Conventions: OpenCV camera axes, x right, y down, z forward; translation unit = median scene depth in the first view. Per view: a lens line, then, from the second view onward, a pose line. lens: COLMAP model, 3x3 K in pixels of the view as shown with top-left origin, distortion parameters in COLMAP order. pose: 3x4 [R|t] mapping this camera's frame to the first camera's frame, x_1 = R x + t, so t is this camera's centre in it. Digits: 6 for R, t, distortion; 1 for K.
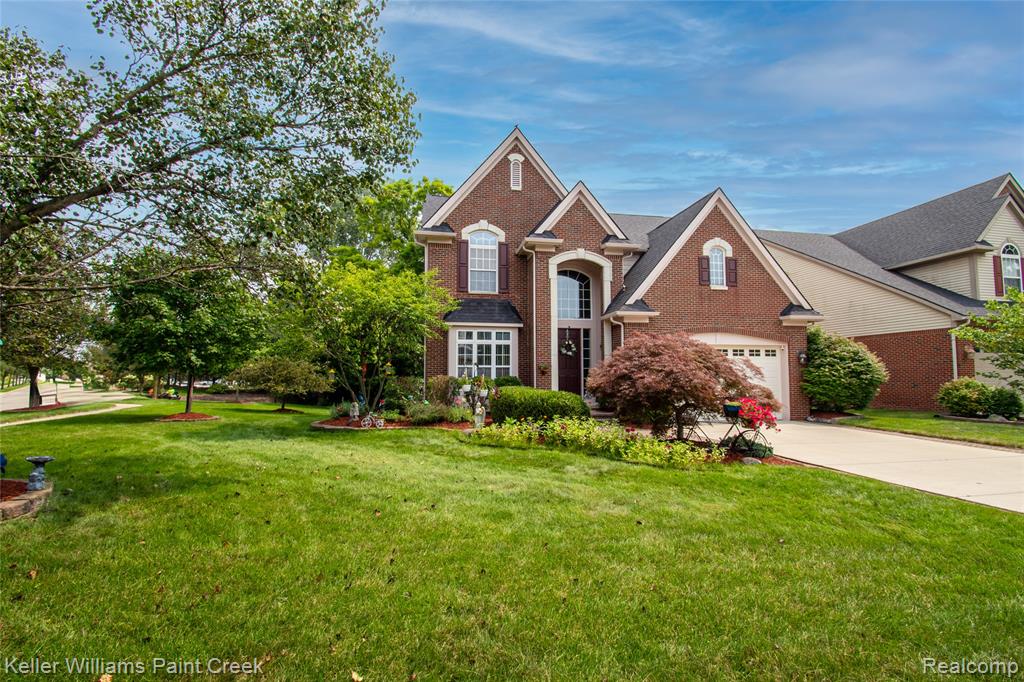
lens RADIAL K [[452.7, 0, 509.6], [0, 452.7, 350.9], [0, 0, 1]] dist [-0.001718, -0.000367]
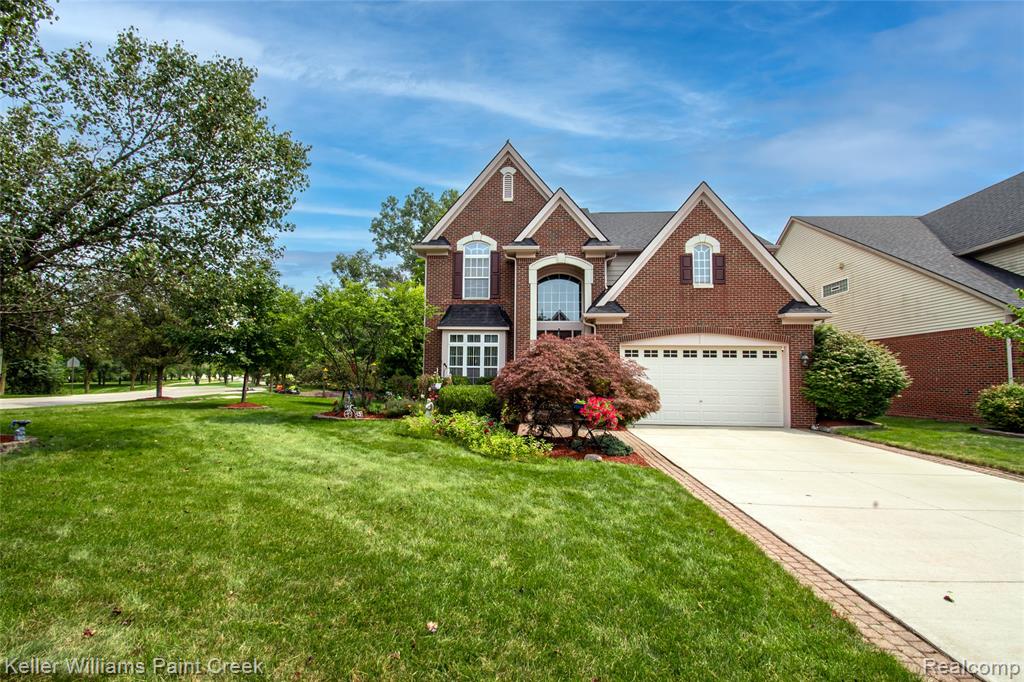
lens RADIAL K [[452.7, 0, 509.6], [0, 452.7, 350.9], [0, 0, 1]] dist [-0.001718, -0.000367]
pose [[0.968358, -0.002642, -0.249550, 0.297402], [0.001402, 0.999986, -0.005147, 0.001783], [0.249560, 0.004634, 0.968348, -0.027838]]
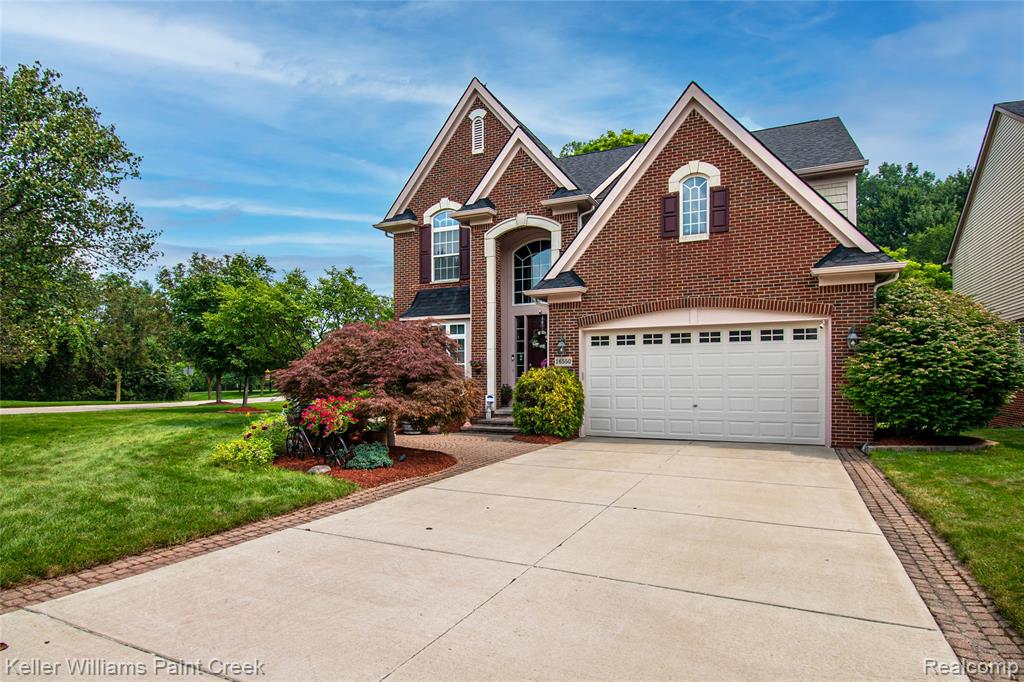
lens RADIAL K [[561.6, 0, 512.8], [0, 561.6, 378.2], [0, 0, 1]] dist [-0.002246, -0.001195]
pose [[0.823281, -0.003948, -0.567620, 0.690604], [0.032856, 0.998631, 0.040708, 0.020379], [0.566682, -0.052164, 0.822284, 0.169086]]
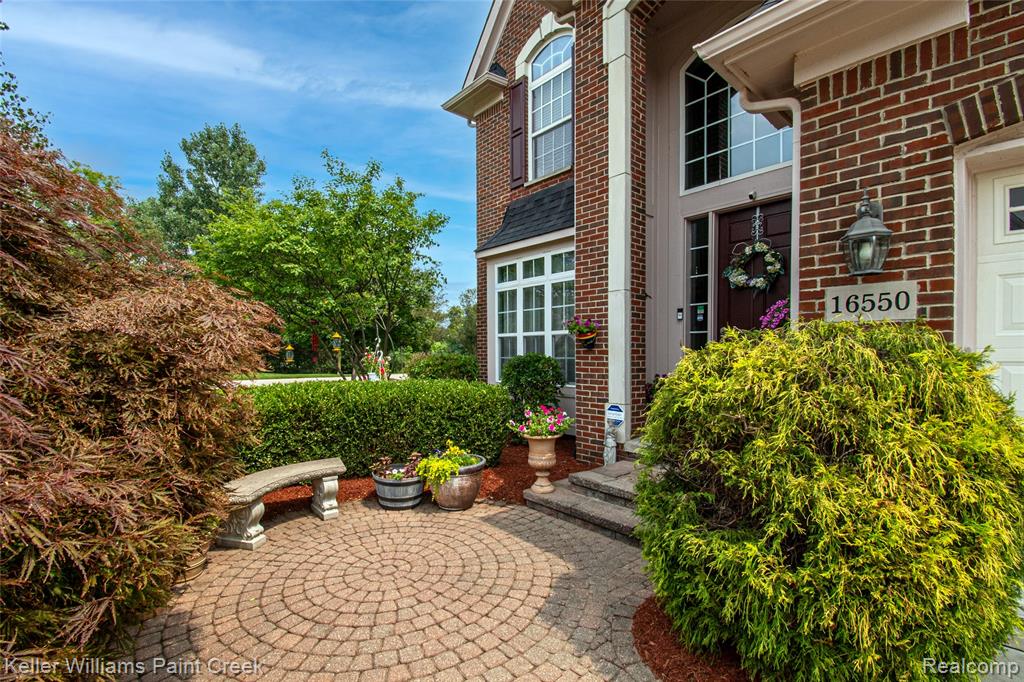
lens RADIAL K [[463.8, 0, 519.3], [0, 463.8, 364.4], [0, 0, 1]] dist [-0.000152, -0.000213]
pose [[0.548713, 0.017191, -0.835834, 0.336601], [0.047297, 0.997549, 0.051566, 0.040200], [0.834672, -0.067827, 0.546555, 0.720643]]
